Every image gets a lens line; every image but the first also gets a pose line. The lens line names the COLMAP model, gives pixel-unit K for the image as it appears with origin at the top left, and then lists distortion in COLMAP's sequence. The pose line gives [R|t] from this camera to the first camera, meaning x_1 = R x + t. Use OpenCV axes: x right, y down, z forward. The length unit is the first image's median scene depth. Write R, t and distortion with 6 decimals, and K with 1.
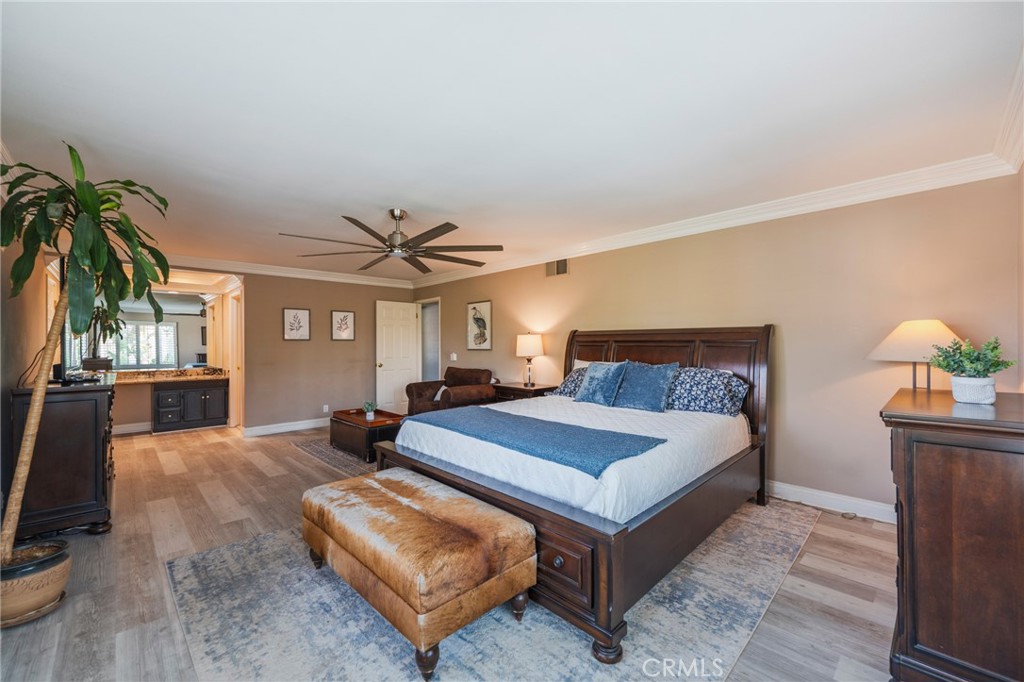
lens RADIAL K [[402.2, 0, 499.8], [0, 402.2, 341.9], [0, 0, 1]] dist [0.000222, 0.000019]
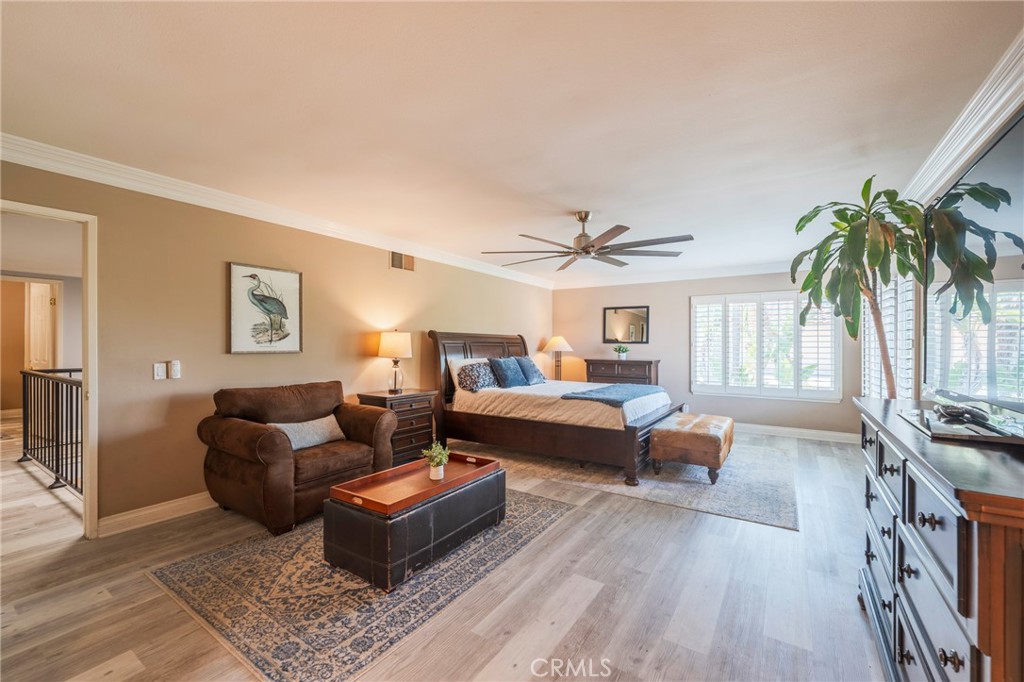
lens RADIAL K [[413.4, 0, 514.7], [0, 413.4, 337.5], [0, 0, 1]] dist [-0.000015, -0.000011]
pose [[-0.219591, 0.021692, 0.975351, -0.823637], [-0.007634, 0.999684, -0.023952, 0.011616], [-0.975562, -0.012705, -0.219356, 0.932071]]
